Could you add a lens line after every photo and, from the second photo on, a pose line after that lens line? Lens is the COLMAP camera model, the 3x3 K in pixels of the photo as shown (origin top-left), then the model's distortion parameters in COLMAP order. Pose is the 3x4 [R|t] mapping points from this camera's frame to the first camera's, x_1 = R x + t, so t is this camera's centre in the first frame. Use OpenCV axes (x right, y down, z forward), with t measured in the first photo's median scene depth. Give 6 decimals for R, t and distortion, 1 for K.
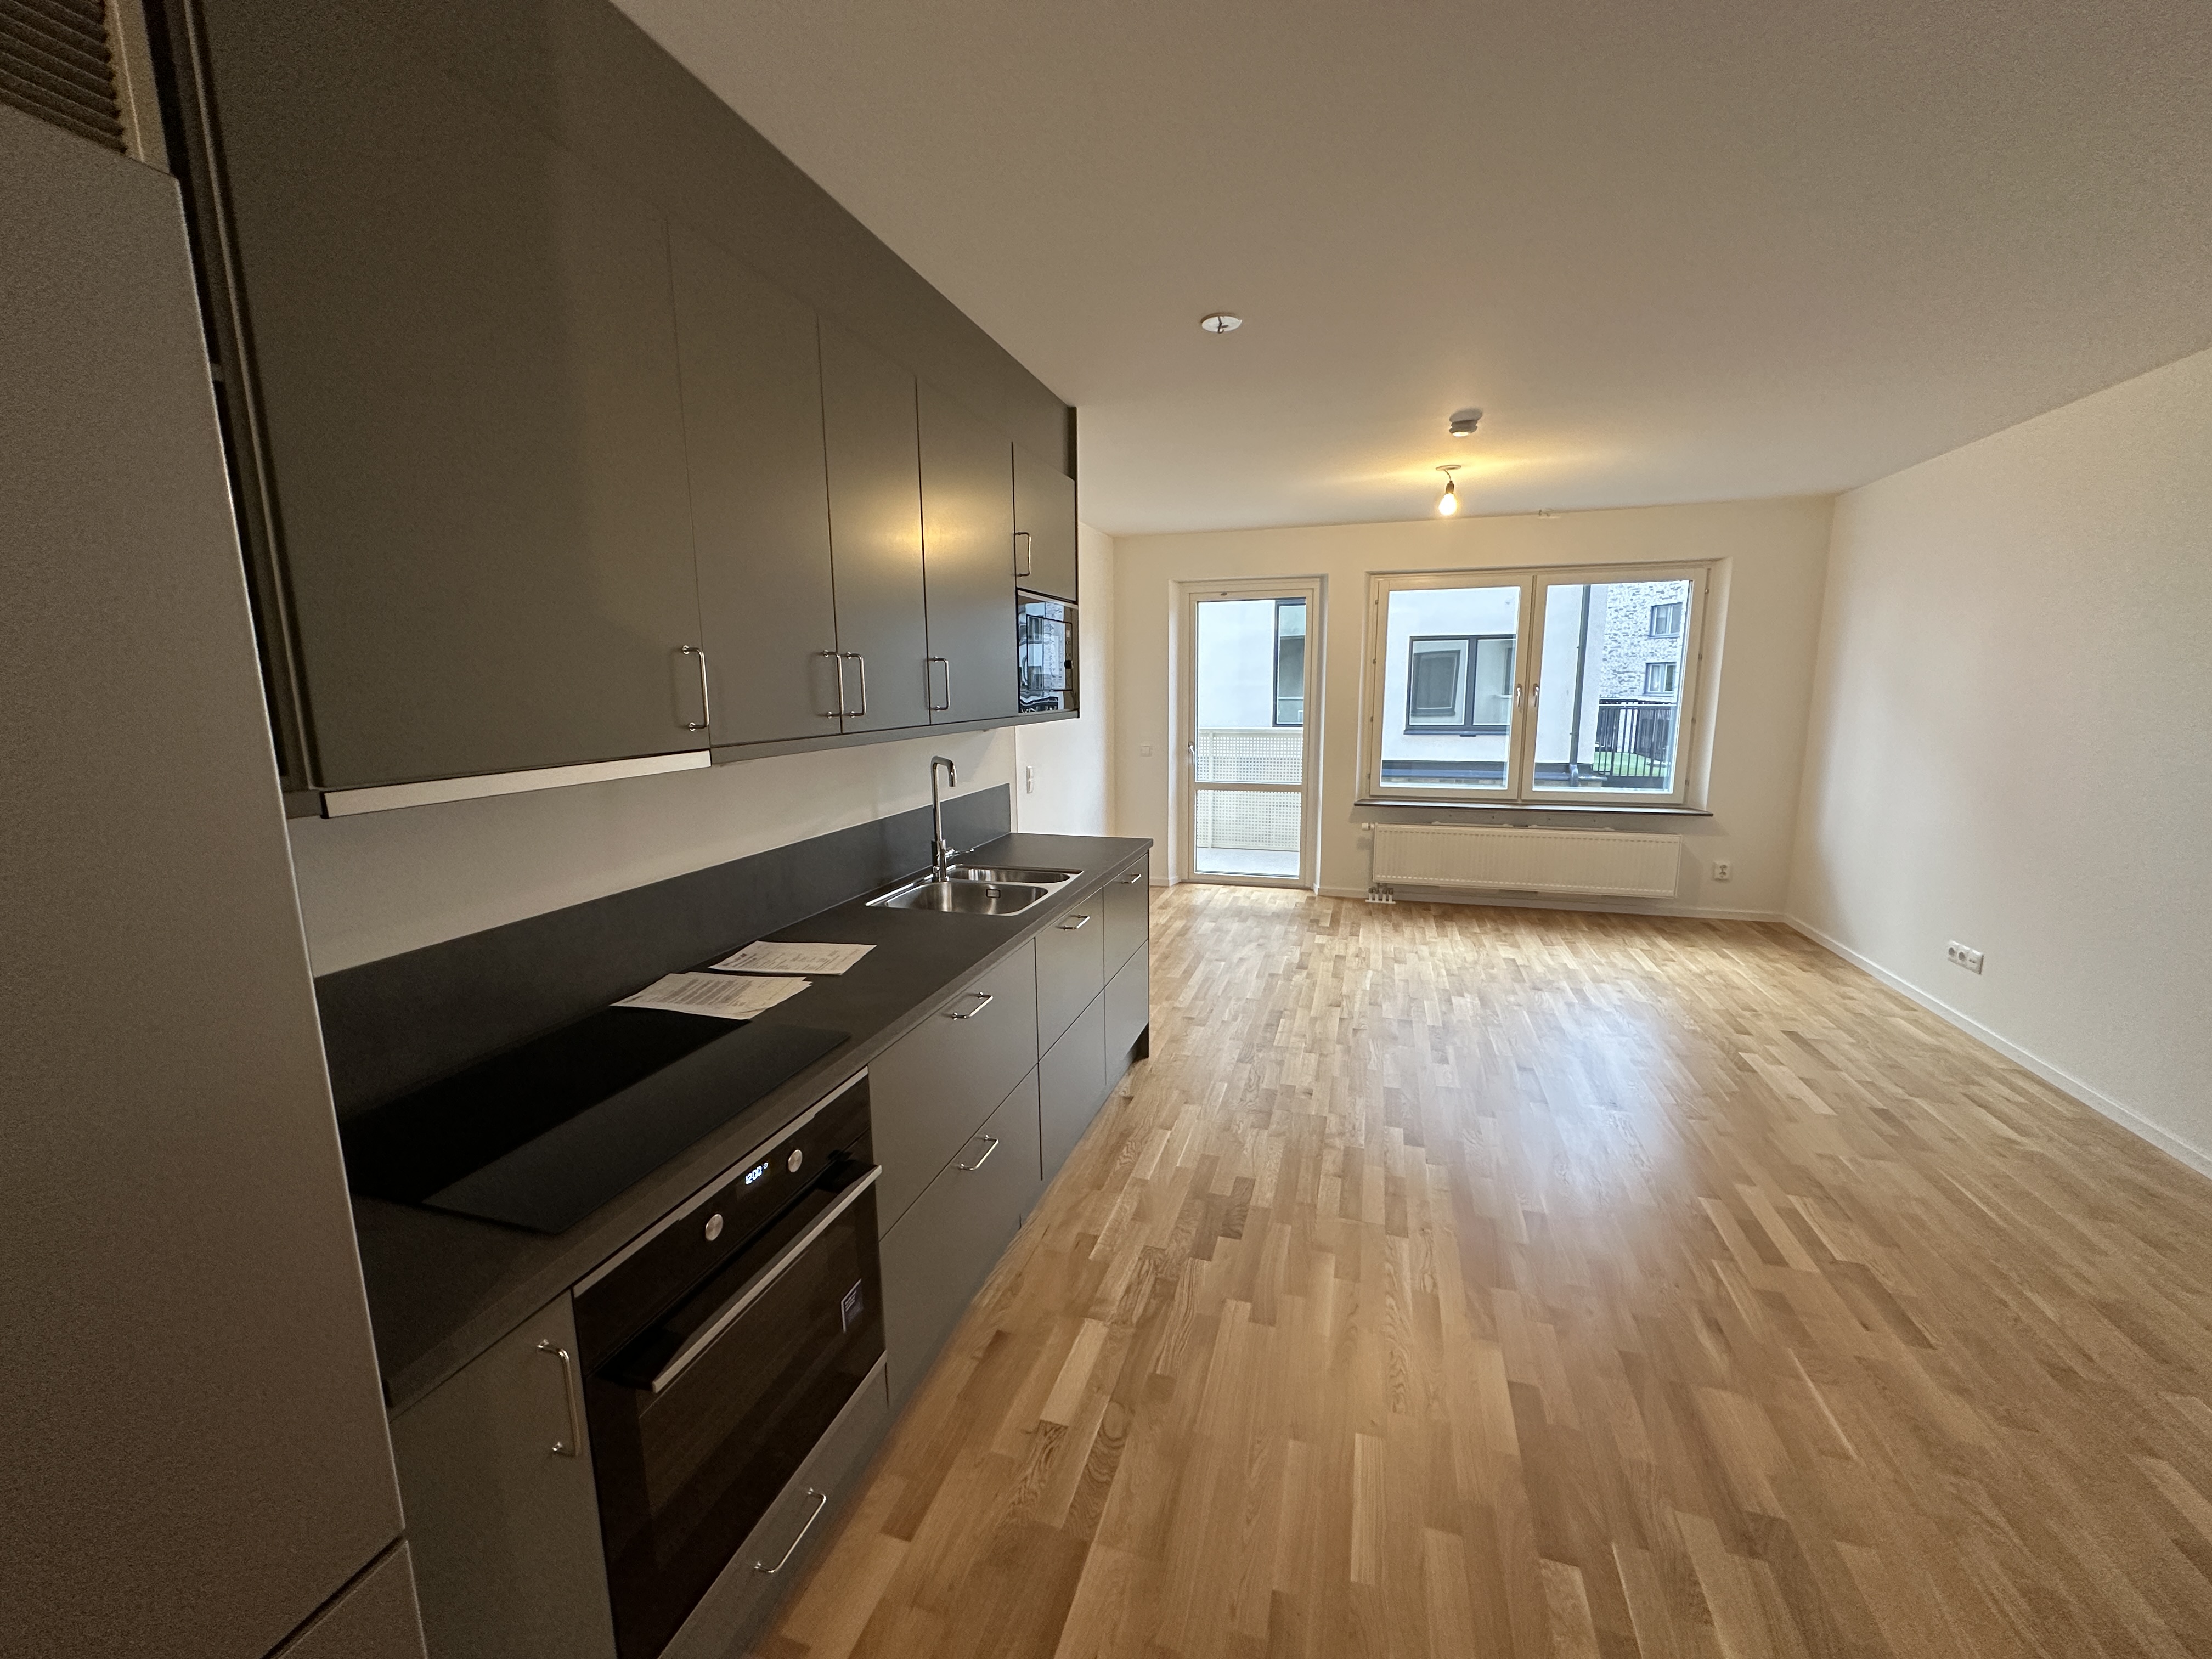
lens RADIAL K [[886.7, 0, 1106.0], [0, 886.7, 829.5], [0, 0, 1]] dist [-0.000044, 0.000402]
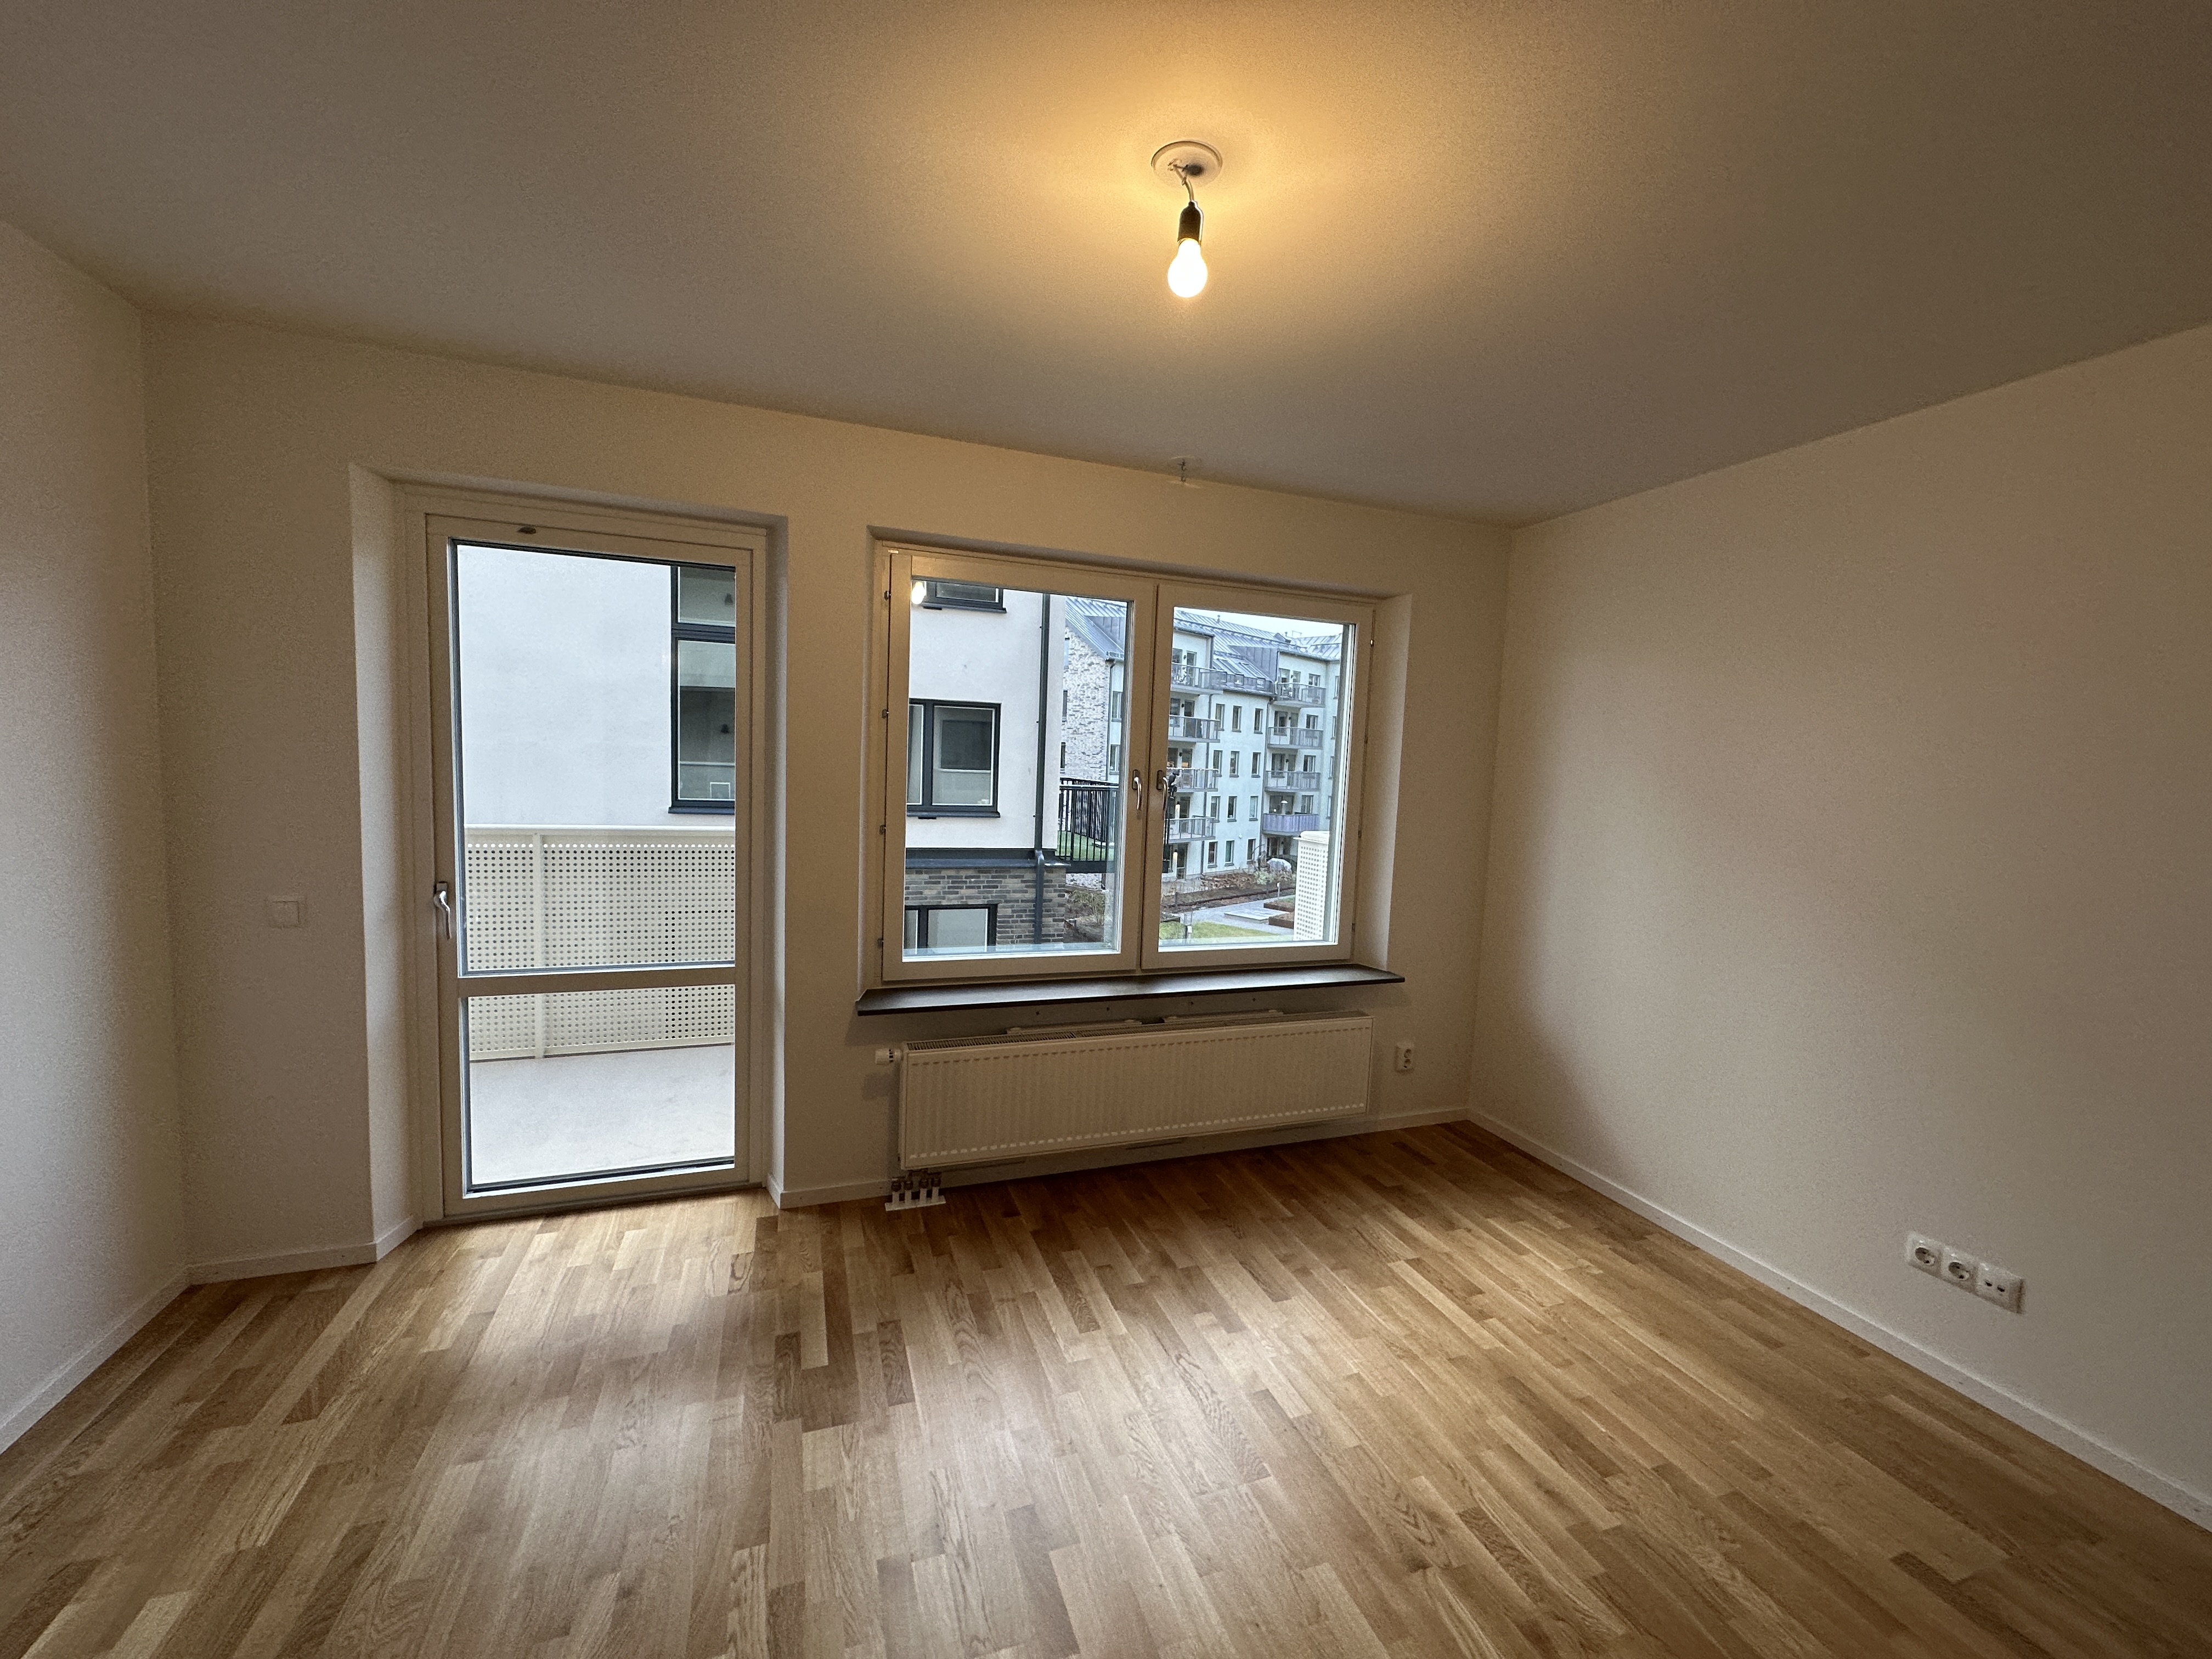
lens RADIAL K [[886.7, 0, 1106.0], [0, 886.7, 829.5], [0, 0, 1]] dist [-0.000044, 0.000402]
pose [[0.803481, -0.008982, 0.595263, 0.122731], [0.052545, 0.997054, -0.055881, -0.105522], [-0.593007, 0.076177, 0.801586, 0.618715]]
